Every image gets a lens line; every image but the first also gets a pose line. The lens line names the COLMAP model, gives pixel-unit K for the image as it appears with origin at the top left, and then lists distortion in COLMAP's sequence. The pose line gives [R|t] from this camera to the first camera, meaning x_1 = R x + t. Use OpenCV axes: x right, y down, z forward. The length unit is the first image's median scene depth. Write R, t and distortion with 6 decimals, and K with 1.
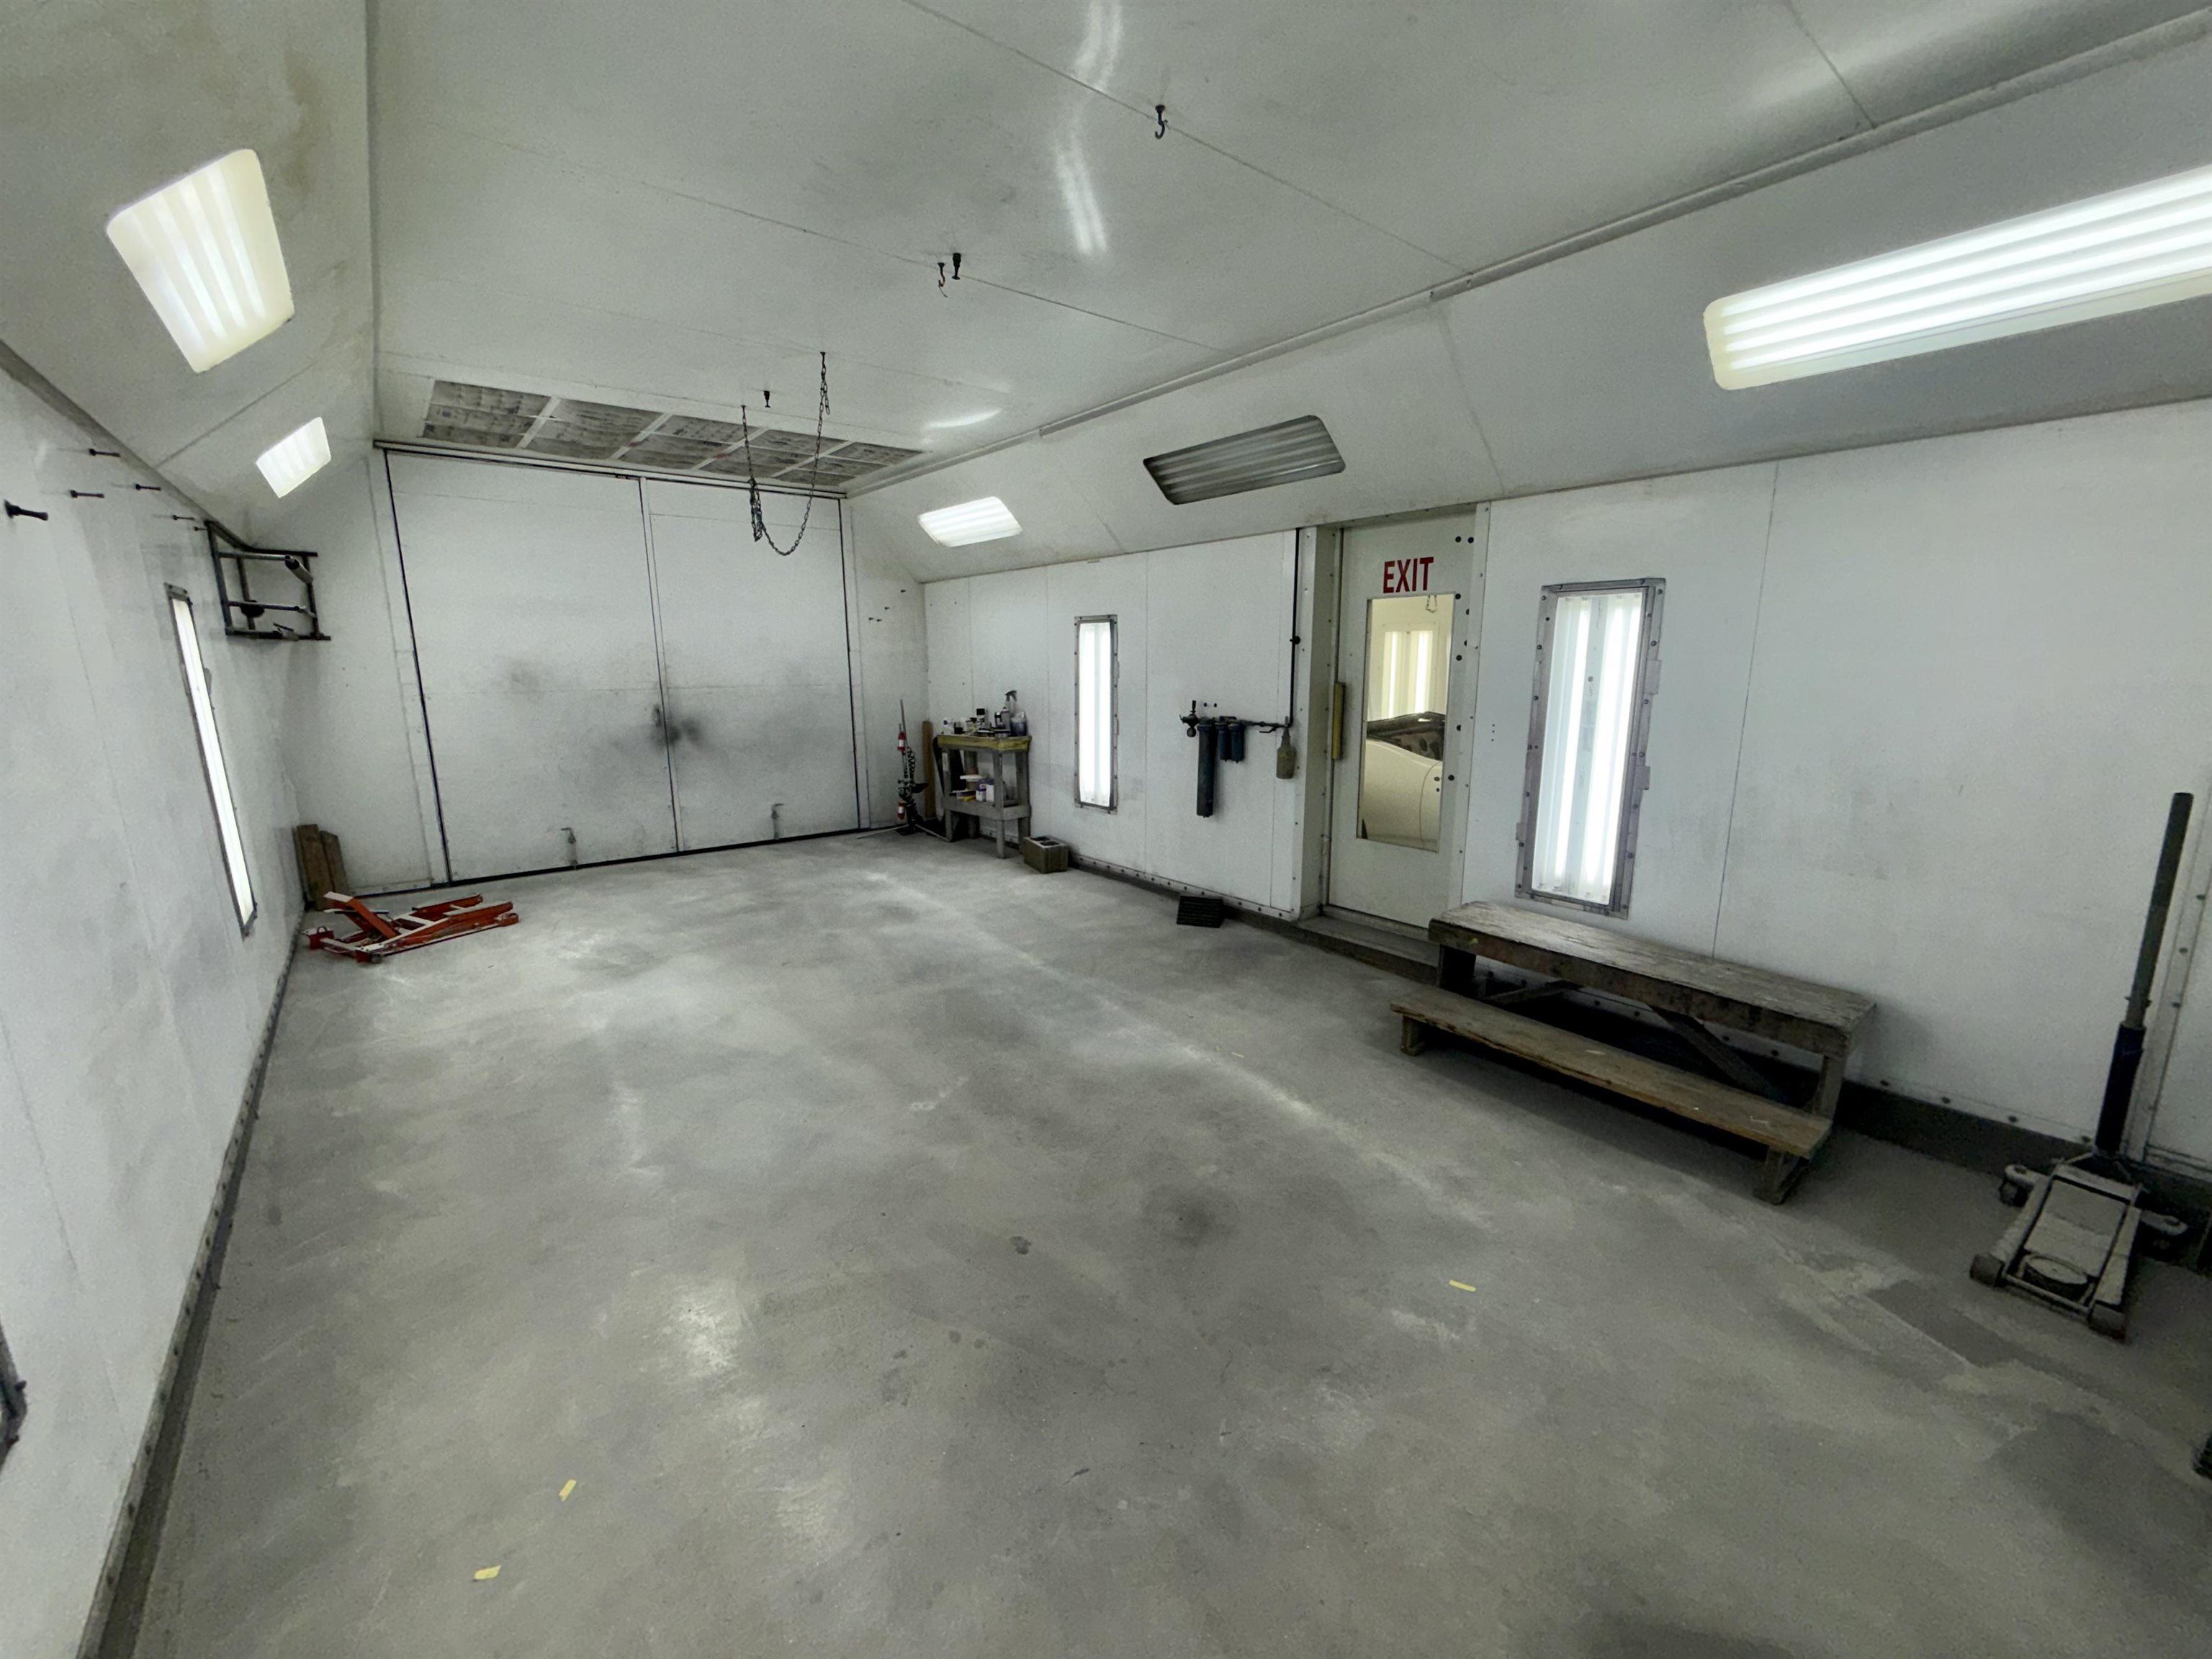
lens RADIAL K [[885.0, 0, 1104.9], [0, 885.0, 832.7], [0, 0, 1]] dist [0.001036, -0.000017]
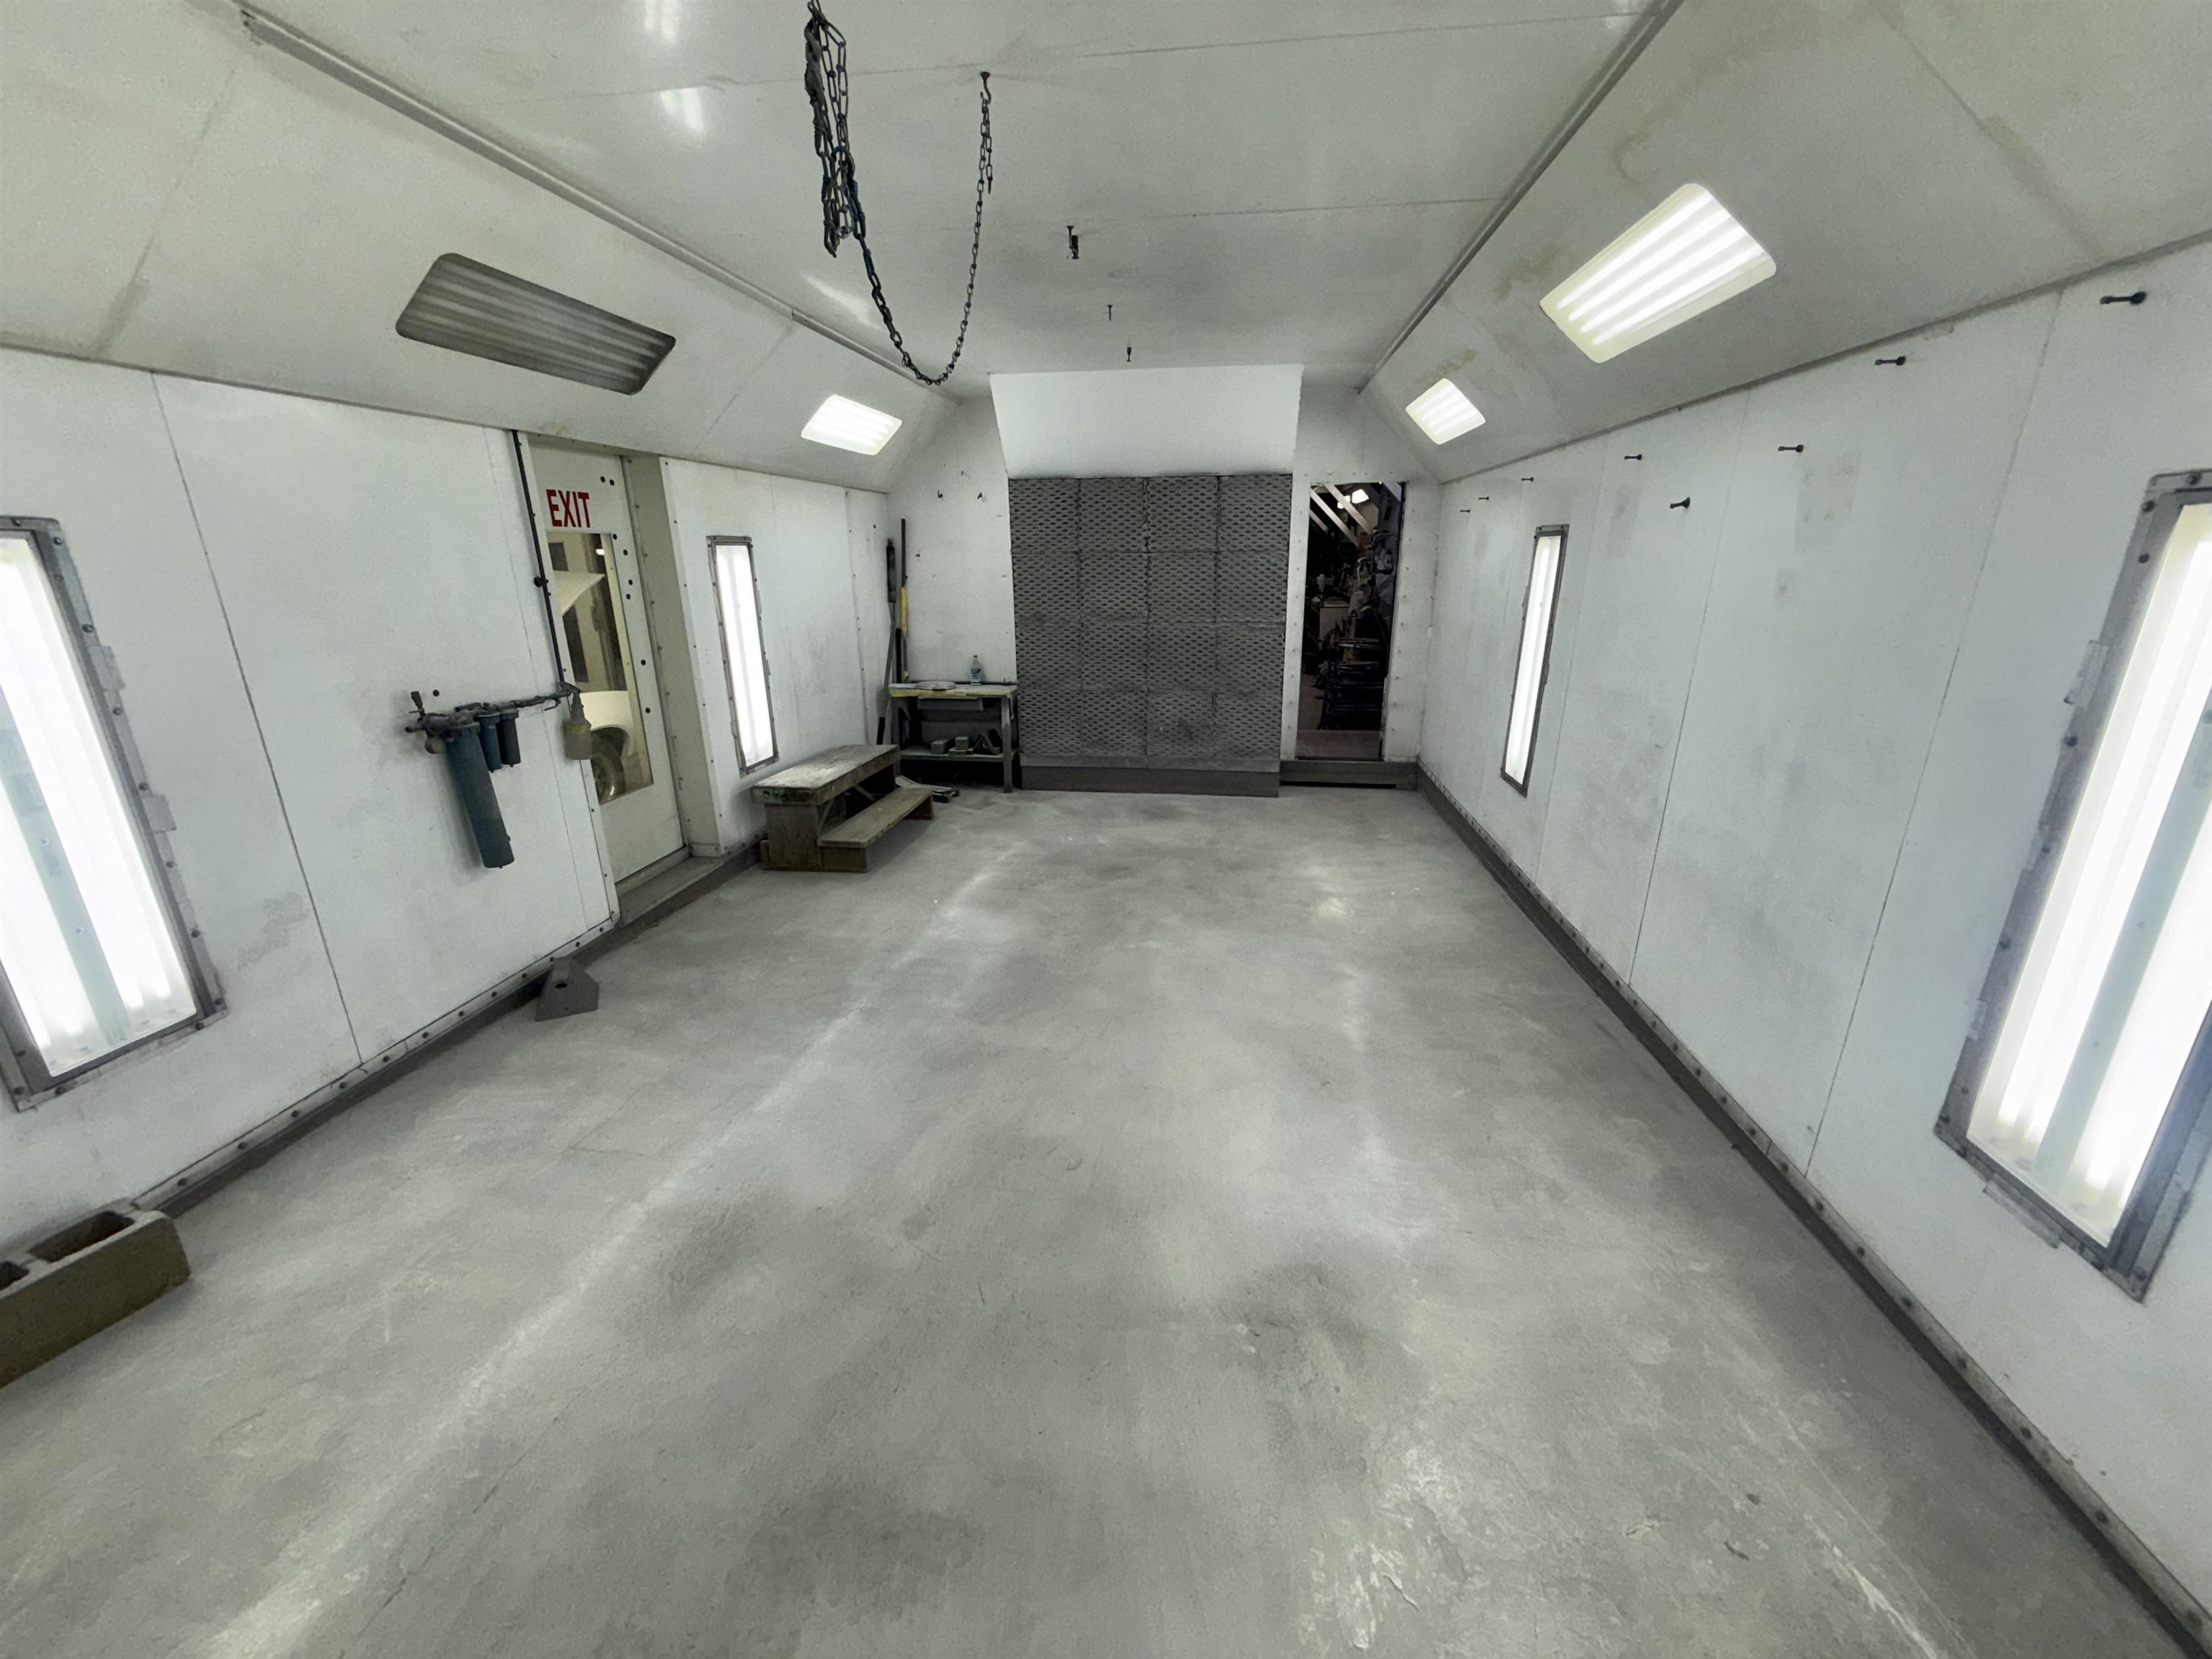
lens RADIAL K [[885.0, 0, 1104.9], [0, 885.0, 832.7], [0, 0, 1]] dist [0.001036, -0.000017]
pose [[-0.687219, -0.205472, 0.696786, -0.762282], [0.155250, 0.895466, 0.417179, -0.290221], [-0.709667, 0.394870, -0.583482, 1.290495]]
